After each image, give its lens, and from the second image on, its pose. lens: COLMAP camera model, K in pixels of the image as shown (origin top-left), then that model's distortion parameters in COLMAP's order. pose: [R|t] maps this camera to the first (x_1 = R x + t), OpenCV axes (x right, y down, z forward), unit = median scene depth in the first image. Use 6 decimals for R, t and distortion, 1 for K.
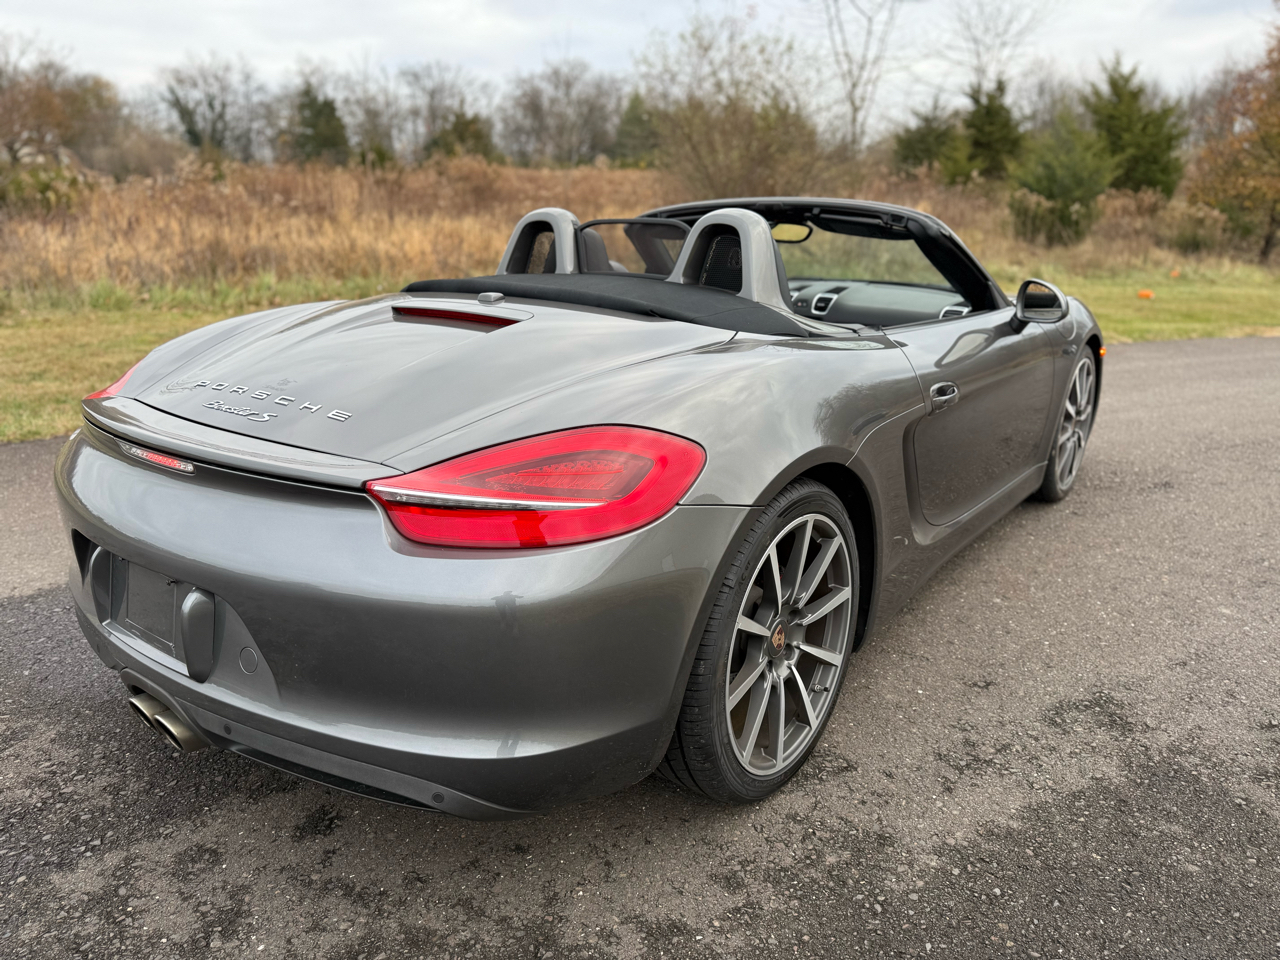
lens RADIAL K [[905.0, 0, 640.0], [0, 905.0, 480.0], [0, 0, 1]] dist [-0.001500, -0.001504]
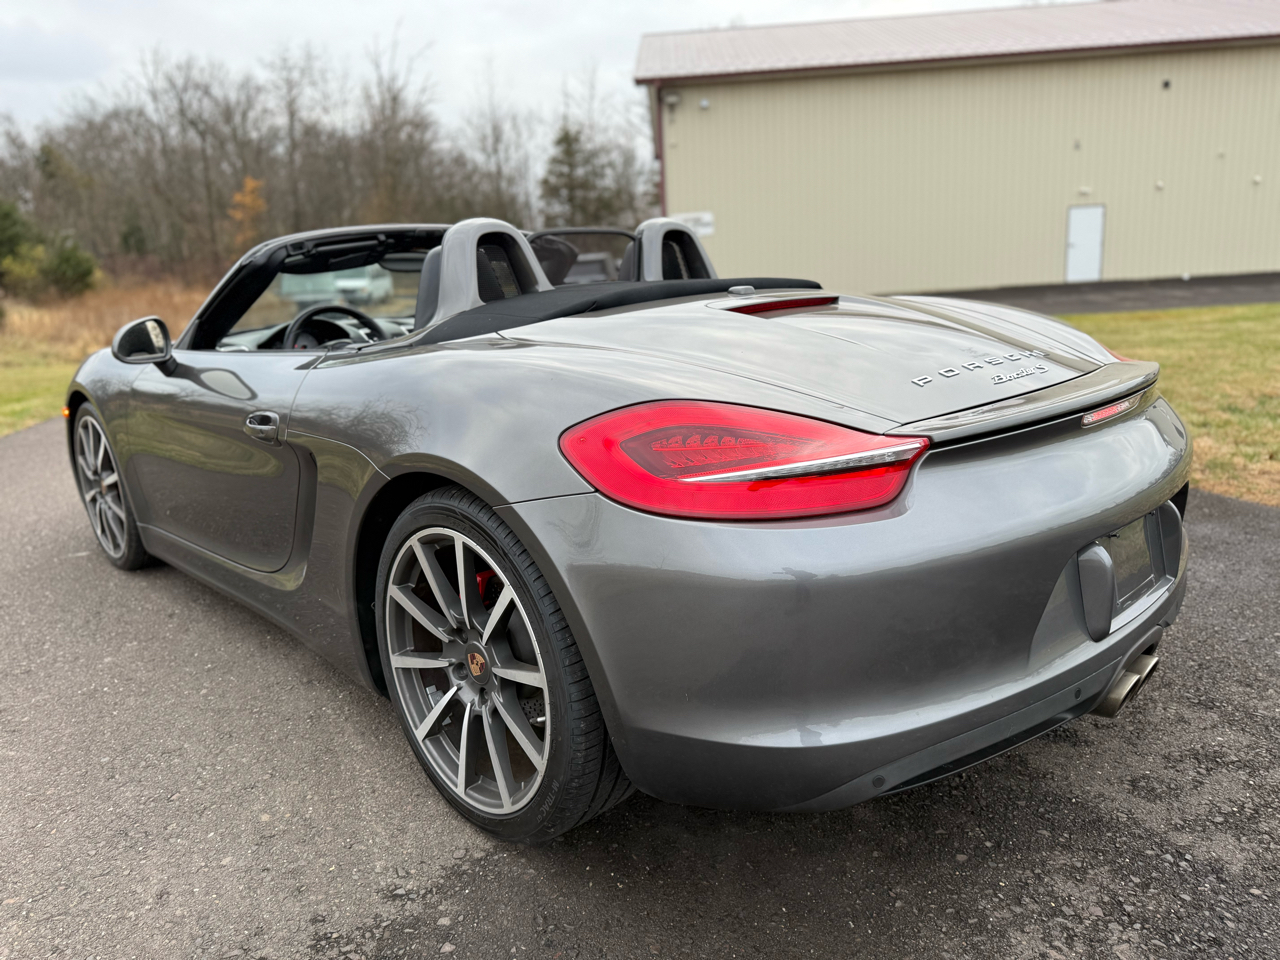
lens RADIAL K [[903.4, 0, 640.0], [0, 903.4, 480.0], [0, 0, 1]] dist [0.008005, -0.001009]
pose [[0.157046, -0.232914, 0.959733, -1.506952], [0.333737, 0.927139, 0.170393, -0.280068], [-0.929493, 0.293539, 0.223335, 1.217308]]
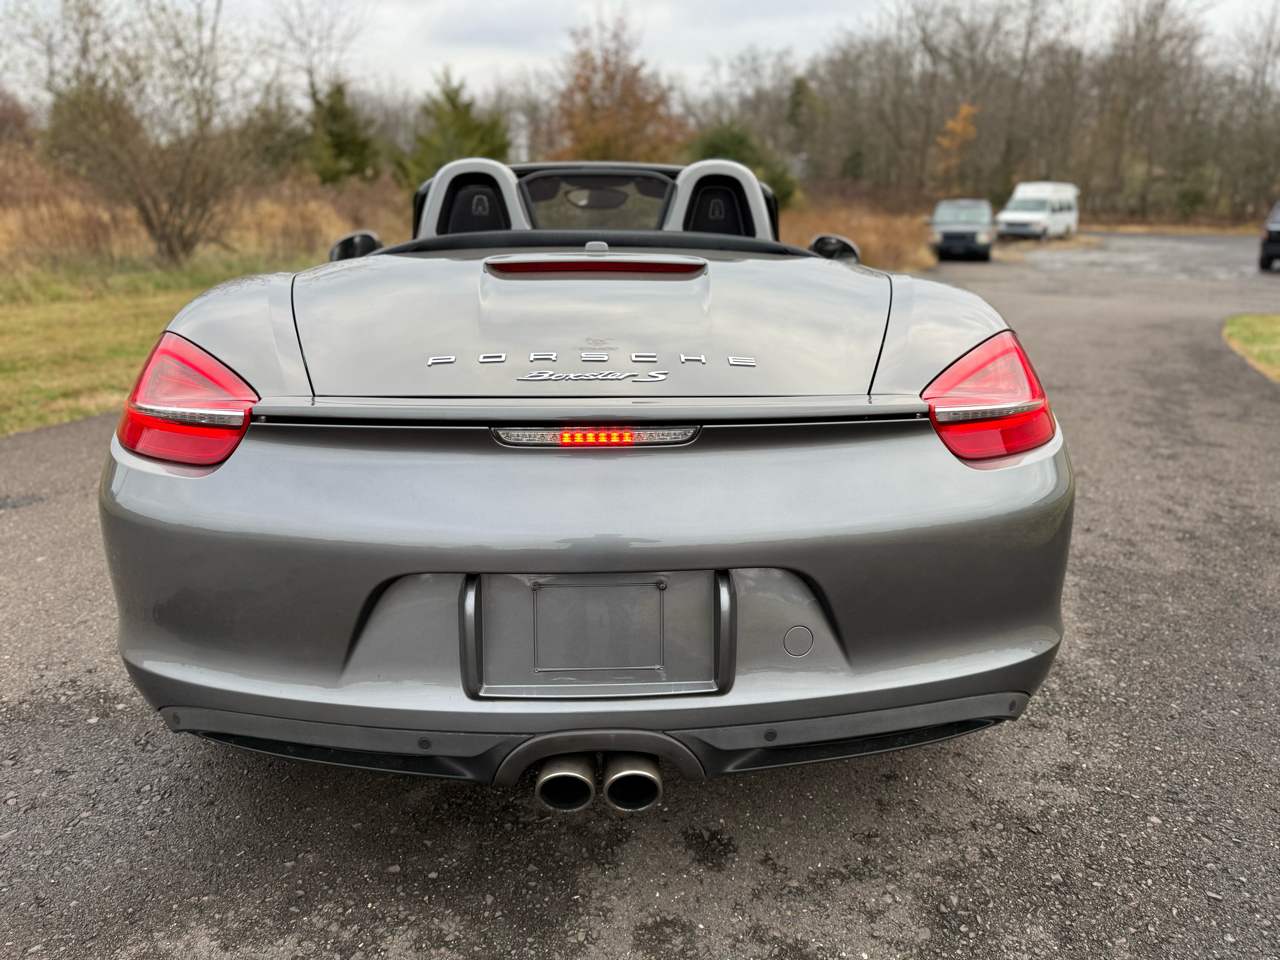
lens RADIAL K [[905.0, 0, 640.0], [0, 905.0, 480.0], [0, 0, 1]] dist [-0.001500, -0.001504]
pose [[0.770115, -0.173696, 0.613801, -0.934104], [0.175820, 0.982741, 0.057505, -0.026493], [-0.613196, 0.063633, 0.787363, 0.363641]]
